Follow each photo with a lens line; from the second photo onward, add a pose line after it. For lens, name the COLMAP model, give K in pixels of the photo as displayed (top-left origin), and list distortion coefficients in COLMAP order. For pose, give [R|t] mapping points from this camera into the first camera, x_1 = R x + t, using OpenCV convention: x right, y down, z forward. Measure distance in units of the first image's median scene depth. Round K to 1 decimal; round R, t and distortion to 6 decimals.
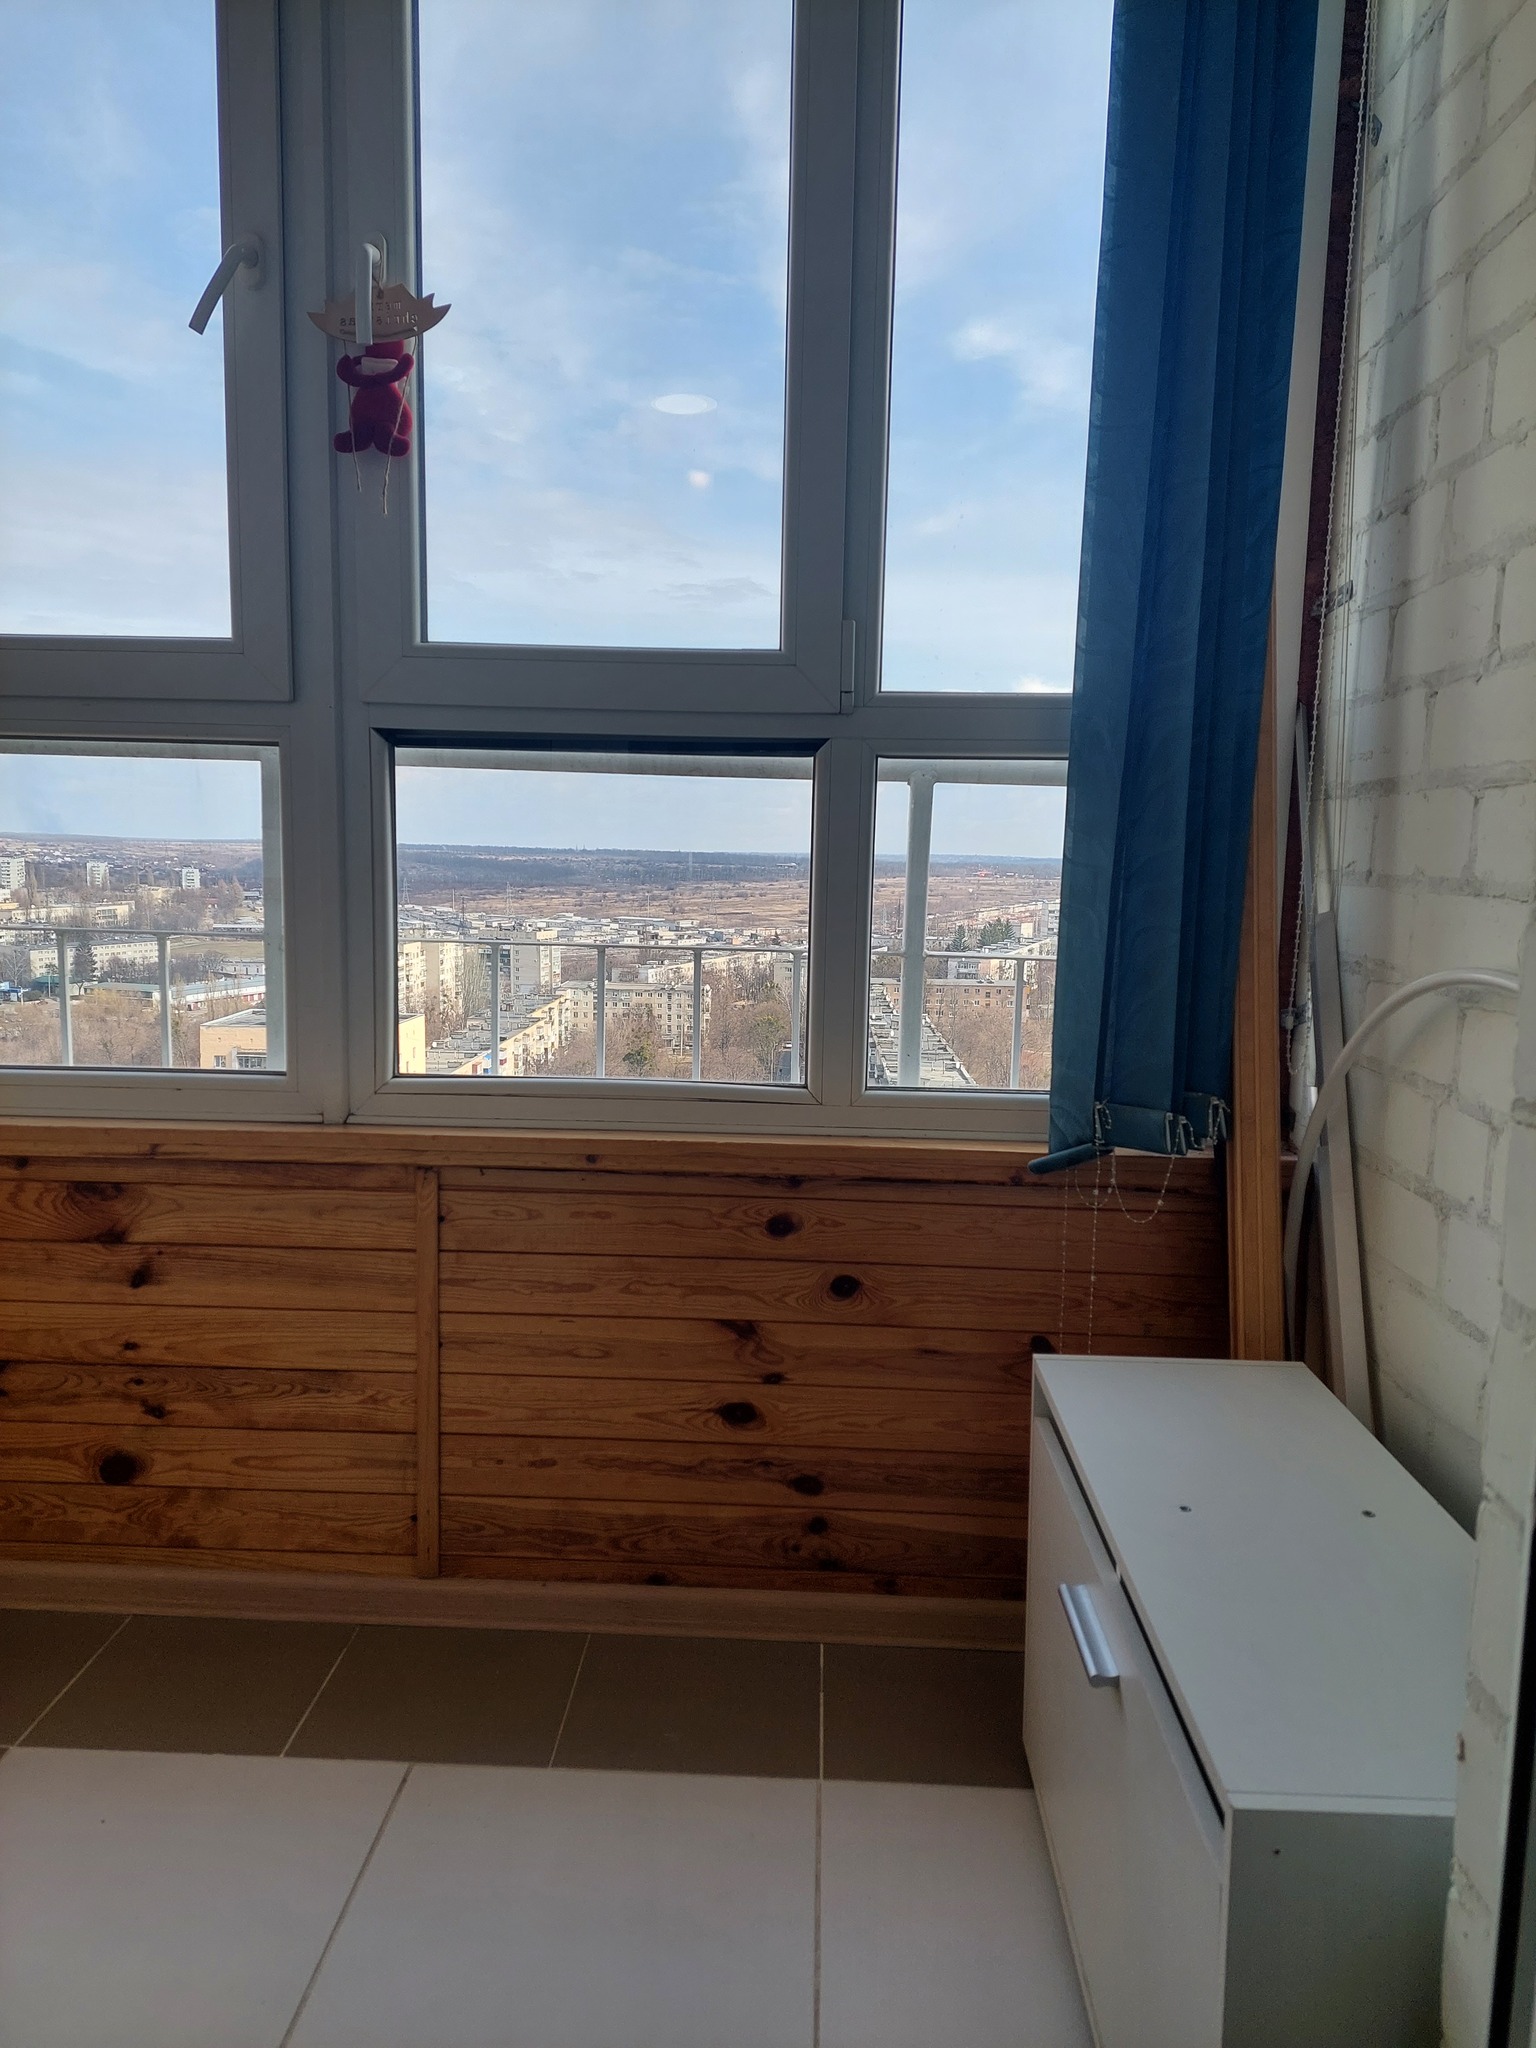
lens RADIAL K [[1472.9, 0, 773.8], [0, 1472.9, 1033.0], [0, 0, 1]] dist [0.073007, -0.070556]
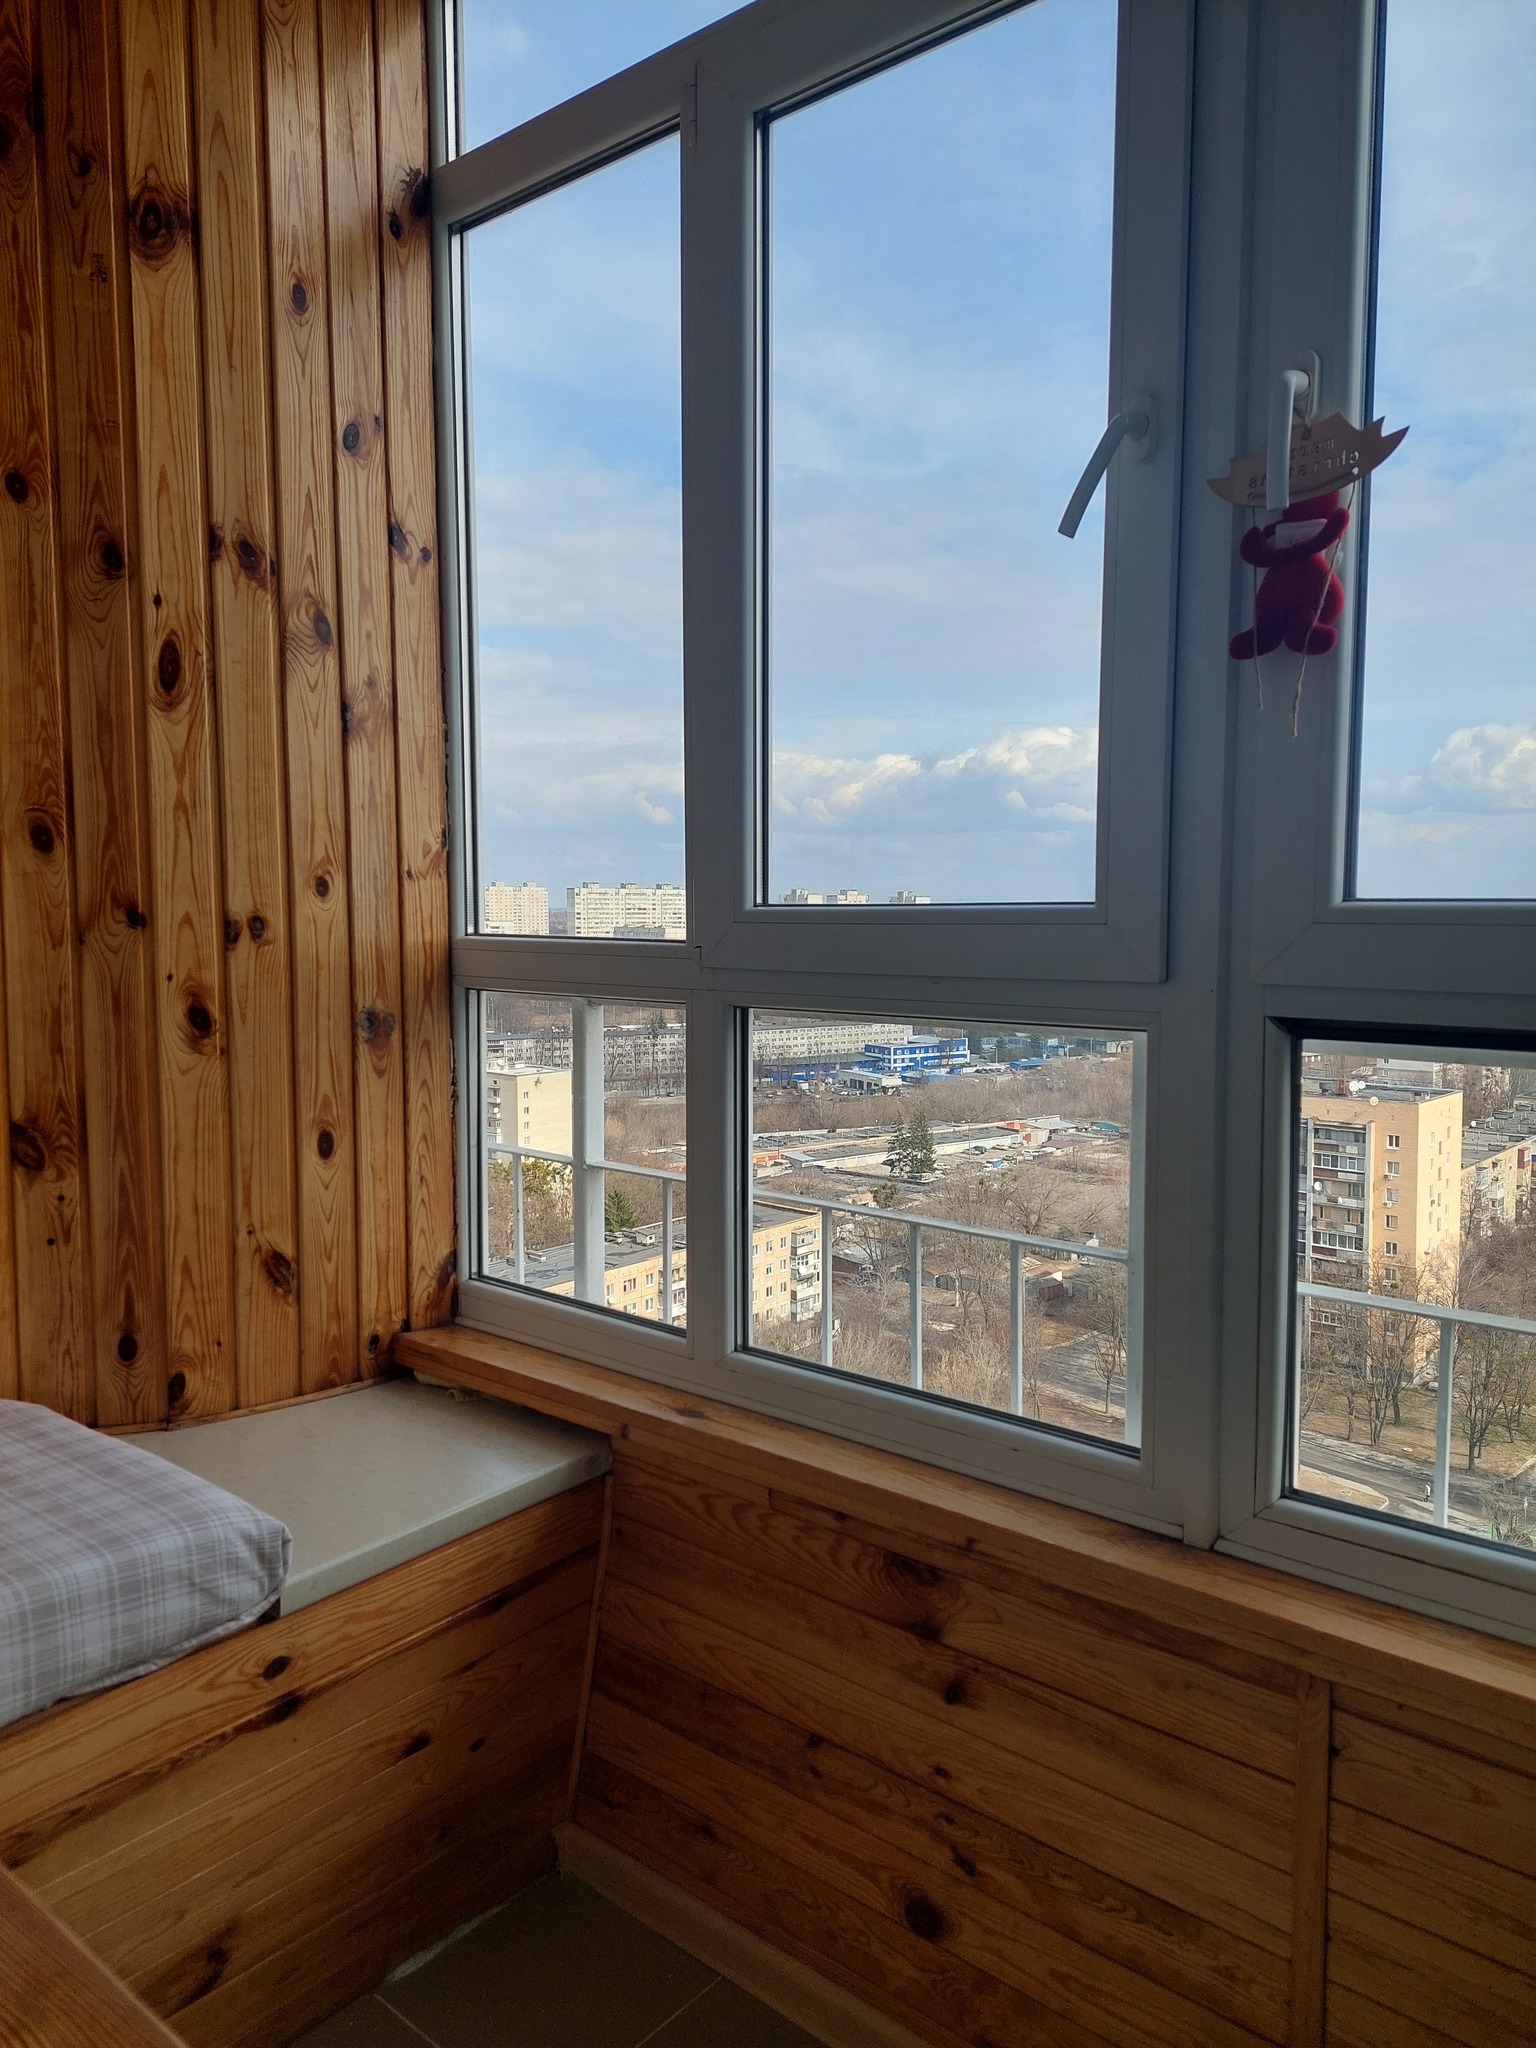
lens RADIAL K [[1472.9, 0, 773.8], [0, 1472.9, 1033.0], [0, 0, 1]] dist [0.073007, -0.070556]
pose [[0.794336, 0.029801, -0.606748, -0.023064], [-0.055811, 0.998152, -0.024041, -0.169782], [0.604910, 0.052960, 0.794531, 0.282769]]
